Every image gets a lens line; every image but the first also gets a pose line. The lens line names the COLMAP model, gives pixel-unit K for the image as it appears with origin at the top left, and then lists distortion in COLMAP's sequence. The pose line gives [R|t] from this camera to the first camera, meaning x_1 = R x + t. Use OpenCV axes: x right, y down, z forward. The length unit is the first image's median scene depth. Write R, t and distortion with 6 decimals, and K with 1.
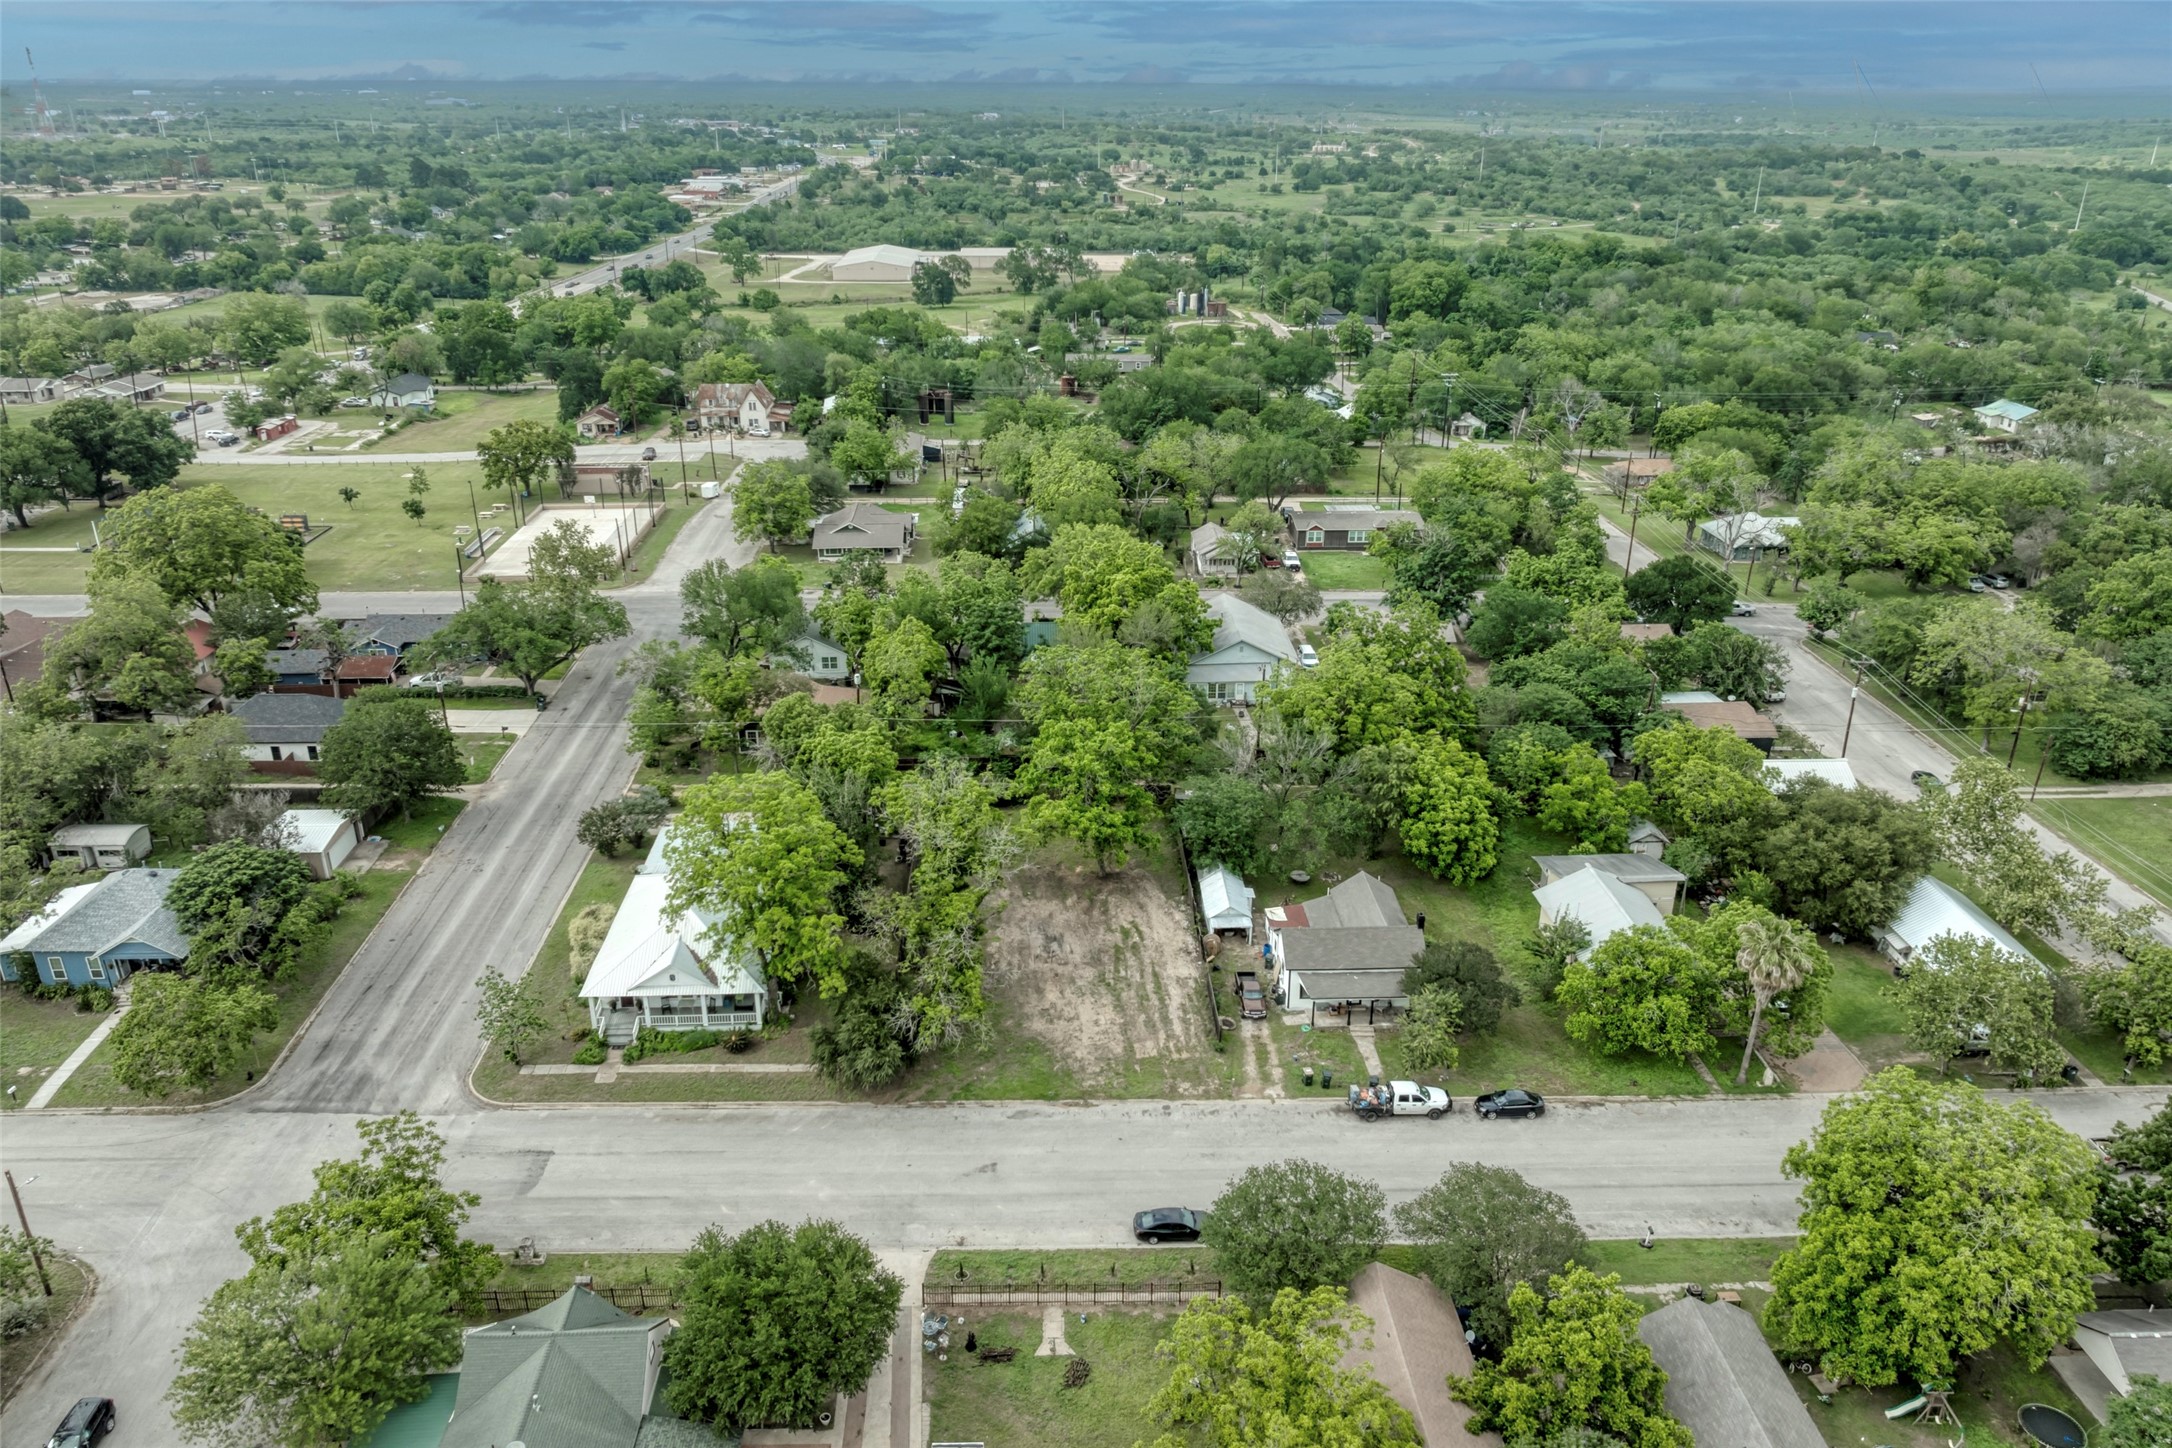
lens RADIAL K [[1515.0, 0, 1091.4], [0, 1515.0, 719.8], [0, 0, 1]] dist [-0.031963, 0.012103]
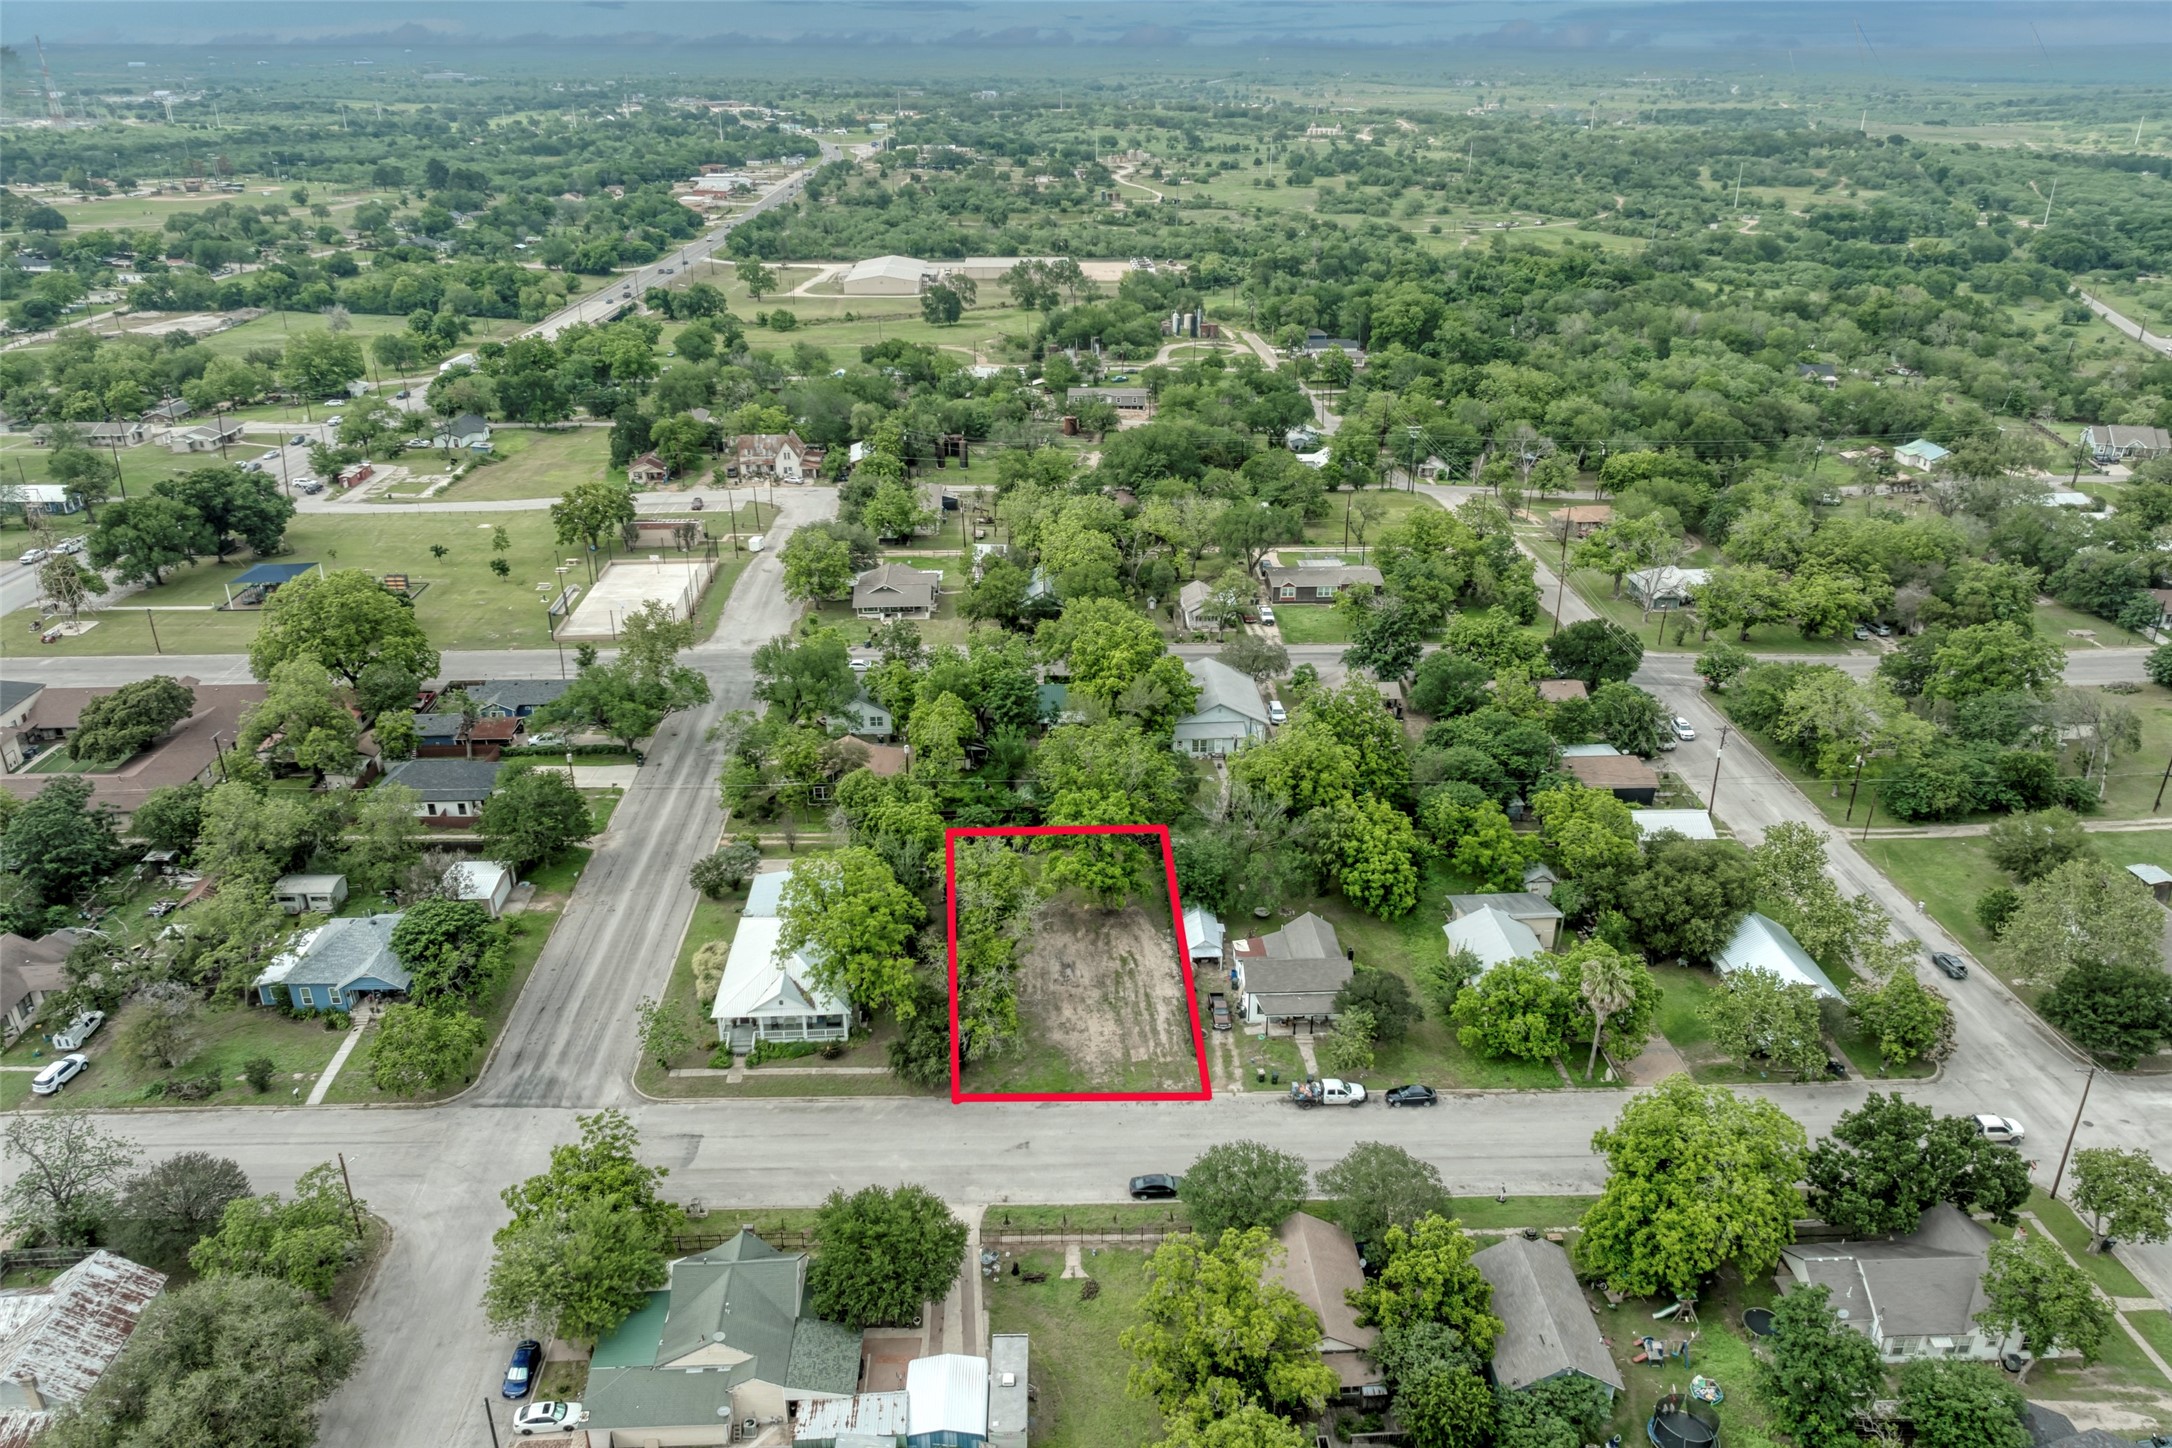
lens RADIAL K [[1515.0, 0, 1090.8], [0, 1515.0, 719.9], [0, 0, 1]] dist [-0.031963, 0.012103]
pose [[0.999991, -0.004130, -0.000238, -0.004171], [0.004134, 0.999727, 0.023010, -0.090699], [0.000143, -0.023011, 0.999735, -0.270908]]
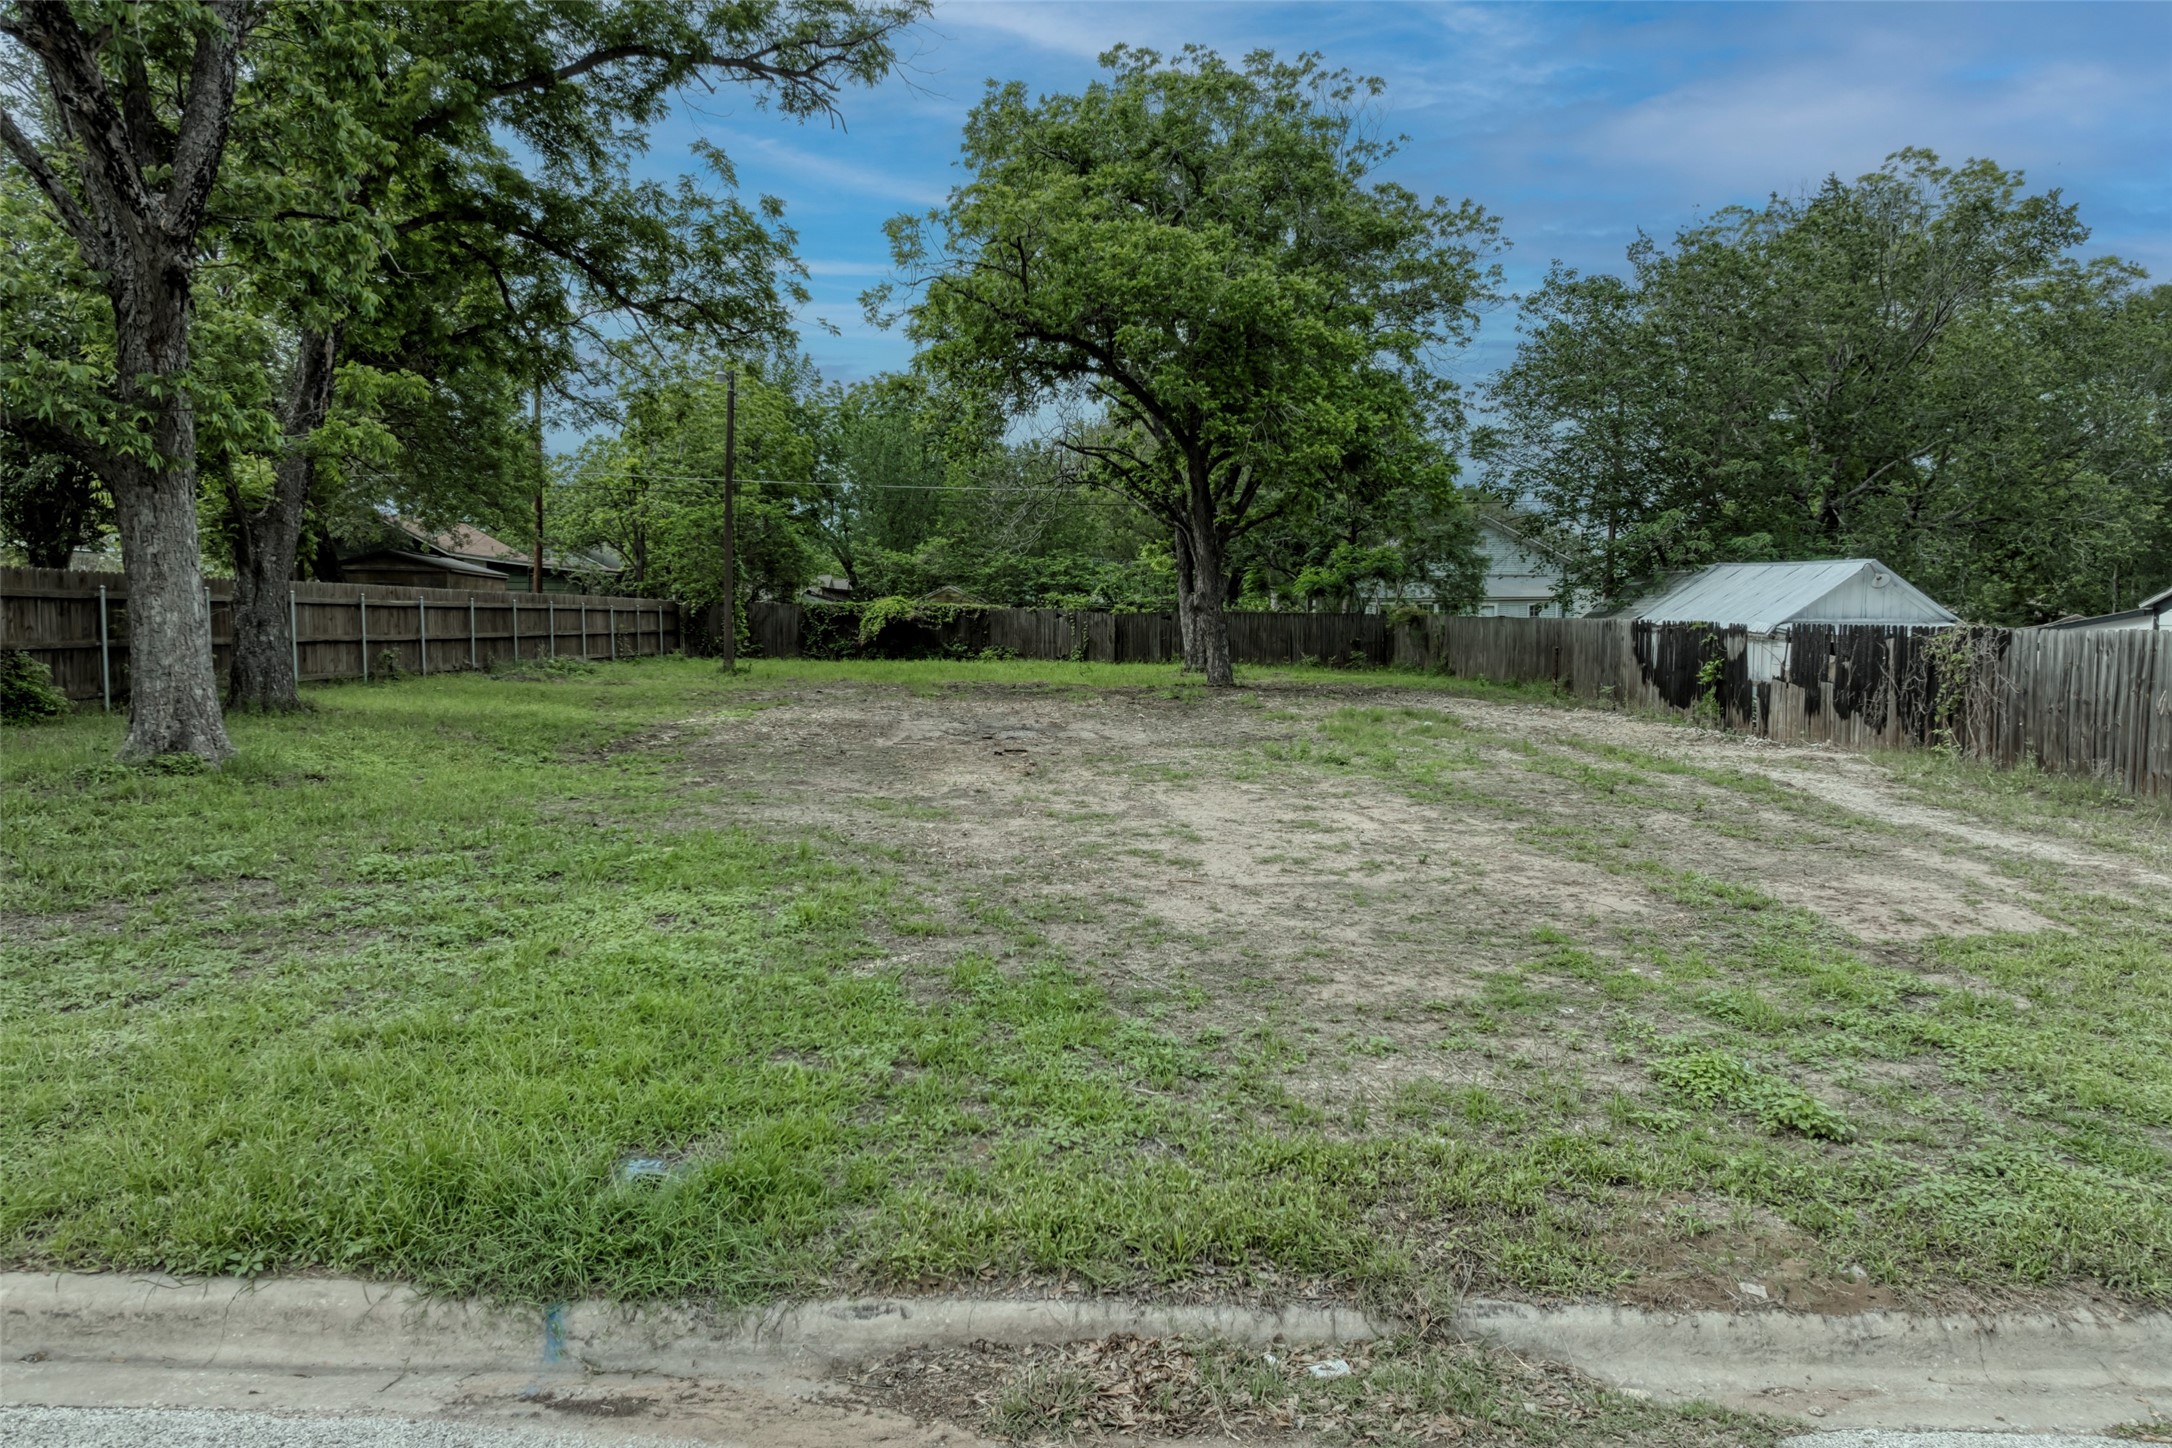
lens RADIAL K [[1515.0, 0, 1087.6], [0, 1515.0, 733.8], [0, 0, 1]] dist [-0.031963, 0.012103]
pose [[0.999638, 0.000430, -0.026898, -0.009624], [-0.009006, 0.947524, -0.319559, 0.205375], [0.025349, 0.319686, 0.947185, 0.784459]]
